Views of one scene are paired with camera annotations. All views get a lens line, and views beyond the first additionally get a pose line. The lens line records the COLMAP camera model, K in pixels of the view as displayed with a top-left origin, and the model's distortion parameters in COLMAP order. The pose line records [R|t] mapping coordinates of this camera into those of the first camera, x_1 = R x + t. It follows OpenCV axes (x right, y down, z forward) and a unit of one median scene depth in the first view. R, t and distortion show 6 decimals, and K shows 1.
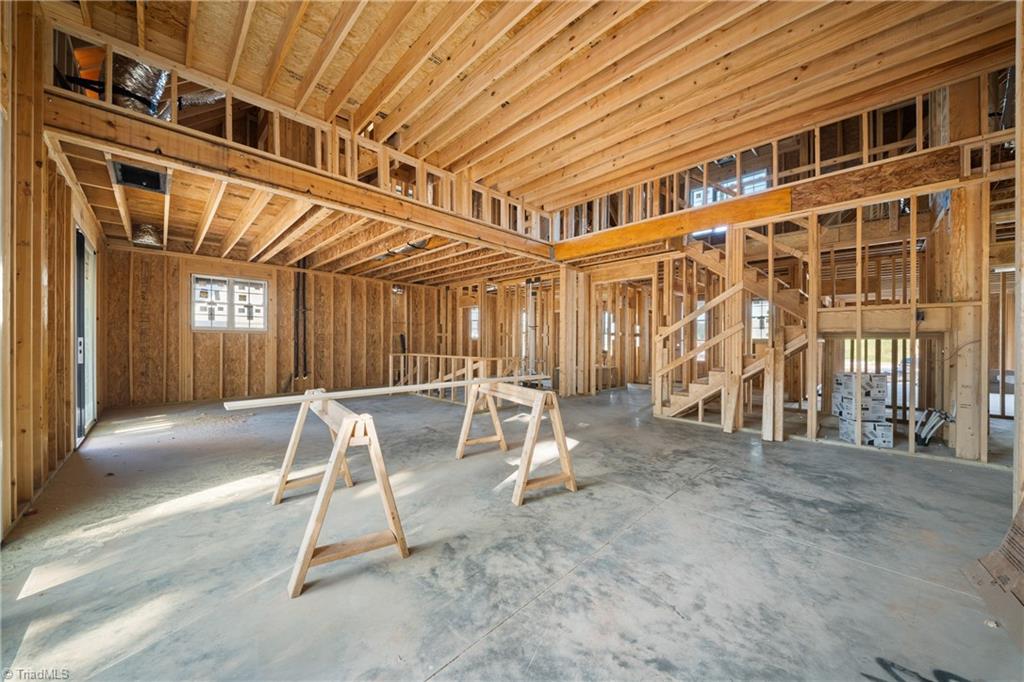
lens RADIAL K [[357.8, 0, 510.5], [0, 357.8, 346.6], [0, 0, 1]] dist [0.004947, -0.001112]
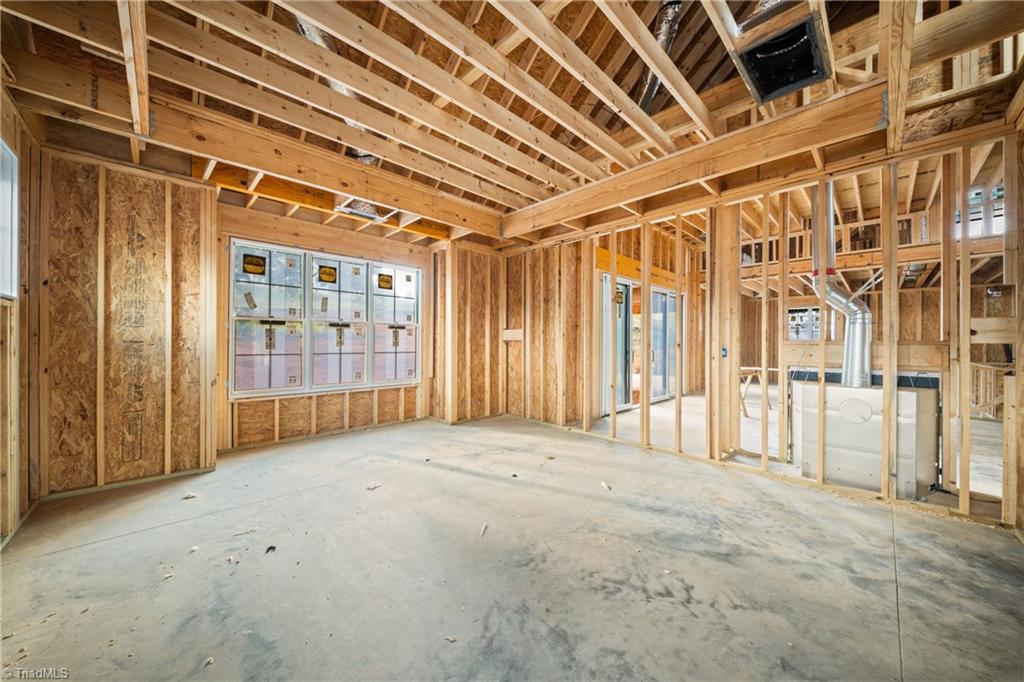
lens RADIAL K [[357.8, 0, 513.8], [0, 357.8, 341.8], [0, 0, 1]] dist [0.004947, -0.001112]
pose [[-0.007717, -0.002950, -0.999966, 0.835930], [-0.019459, 0.999807, -0.002800, -0.012212], [0.999781, 0.019437, -0.007773, -0.290086]]
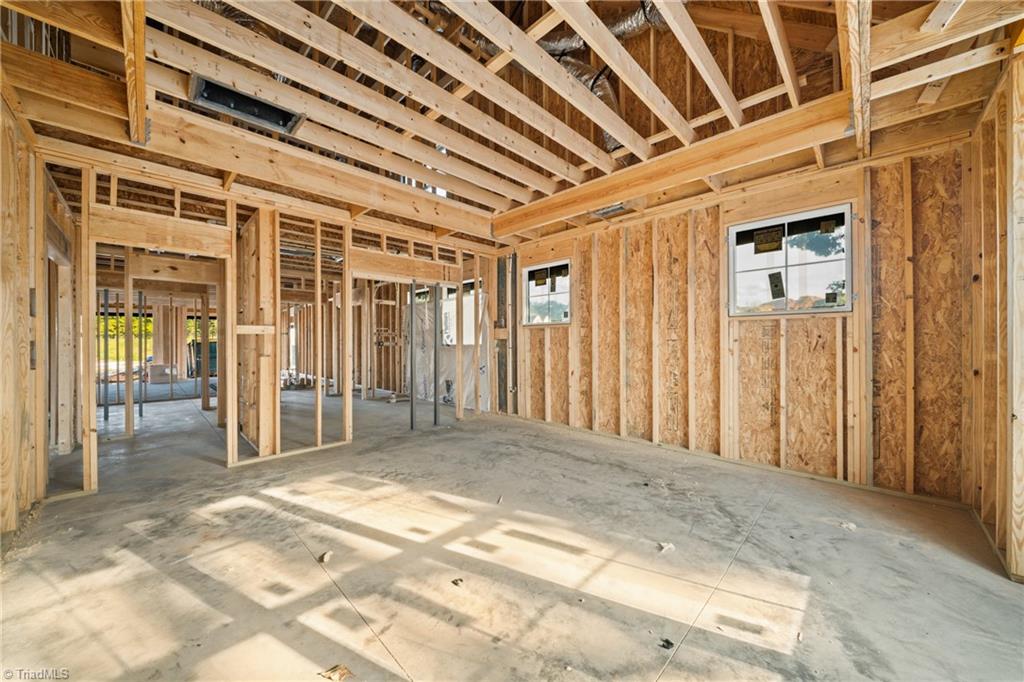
lens RADIAL K [[357.8, 0, 515.3], [0, 357.8, 339.8], [0, 0, 1]] dist [0.004947, -0.001112]
pose [[-0.011403, 0.002139, 0.999933, 0.062020], [0.015848, 0.999872, -0.001958, -0.012033], [-0.999809, 0.015825, -0.011436, -0.334854]]
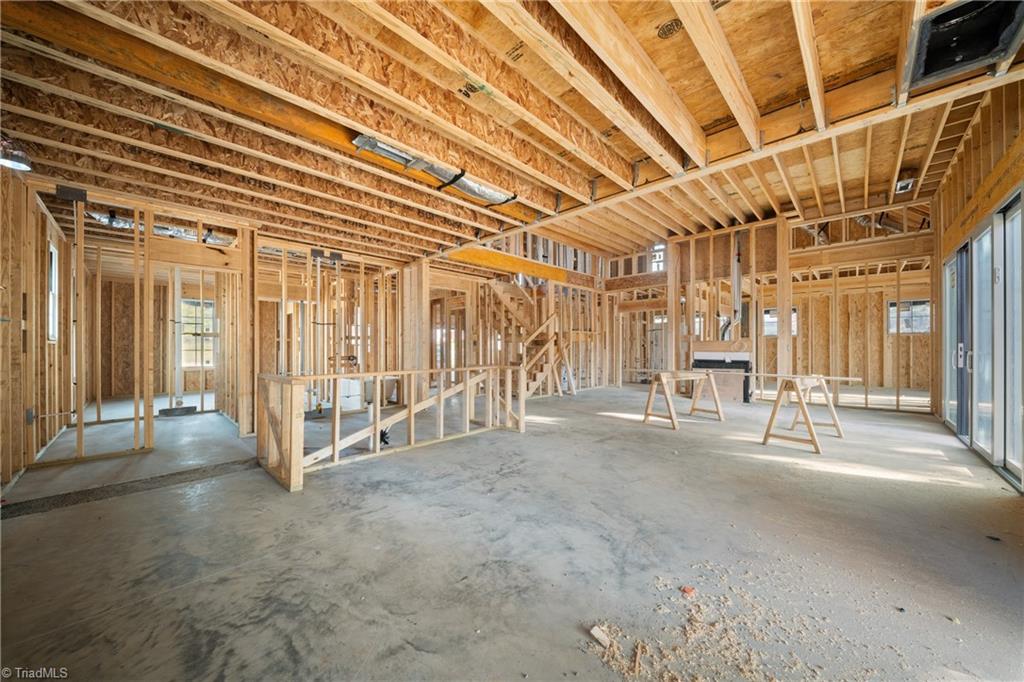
lens RADIAL K [[357.8, 0, 512.5], [0, 357.8, 345.7], [0, 0, 1]] dist [0.004947, -0.001112]
pose [[-0.021998, -0.001434, 0.999757, -0.827043], [0.010794, 0.999940, 0.001671, -0.016225], [-0.999700, 0.010829, -0.021981, 0.896105]]
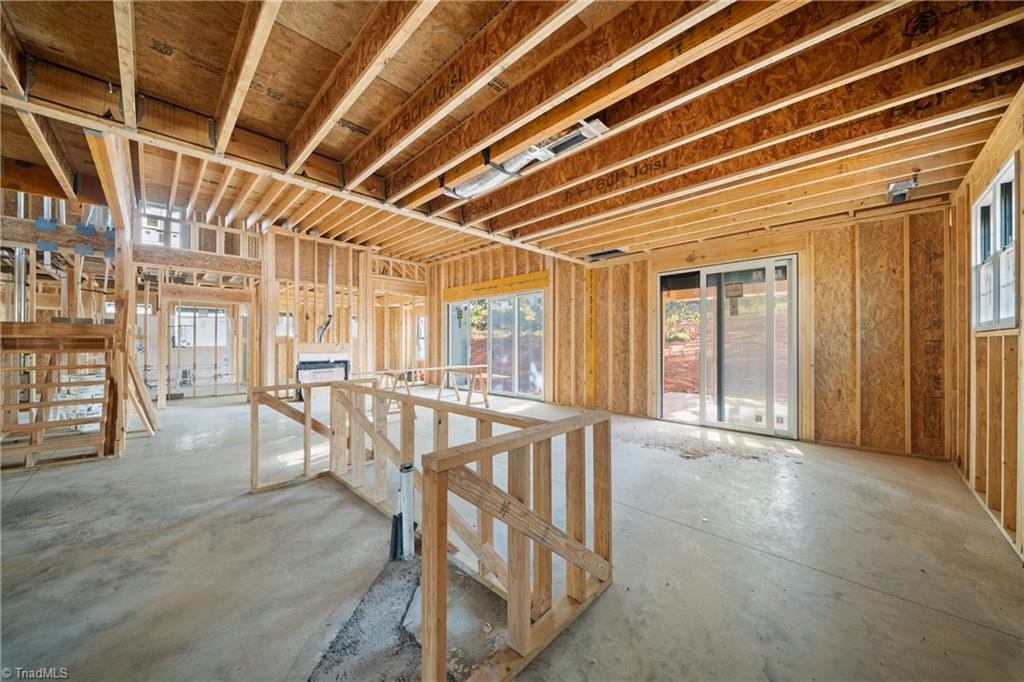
lens RADIAL K [[357.8, 0, 515.3], [0, 357.8, 341.2], [0, 0, 1]] dist [0.004947, -0.001112]
pose [[-0.999931, -0.000579, -0.011761, -0.330069], [-0.000648, 0.999983, 0.005873, -0.035041], [0.011757, 0.005880, -0.999914, 1.439247]]
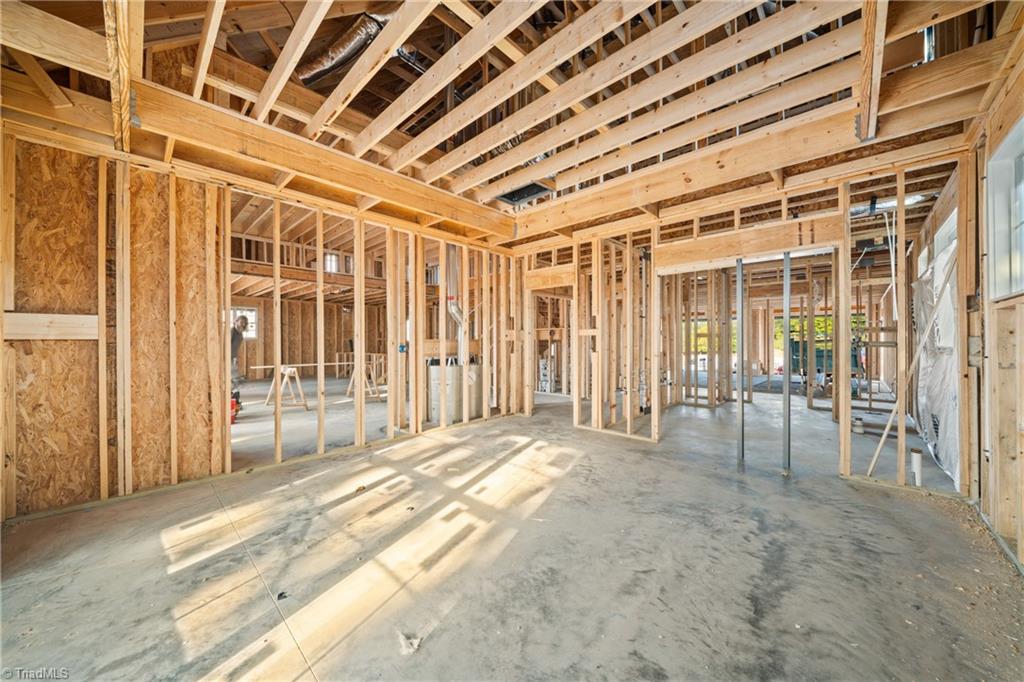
lens RADIAL K [[357.8, 0, 507.5], [0, 357.8, 342.5], [0, 0, 1]] dist [0.004947, -0.001112]
pose [[0.999669, -0.005895, 0.025026, 0.435895], [0.006093, 0.999951, -0.007844, -0.009289], [-0.024979, 0.007994, 0.999656, -0.692510]]
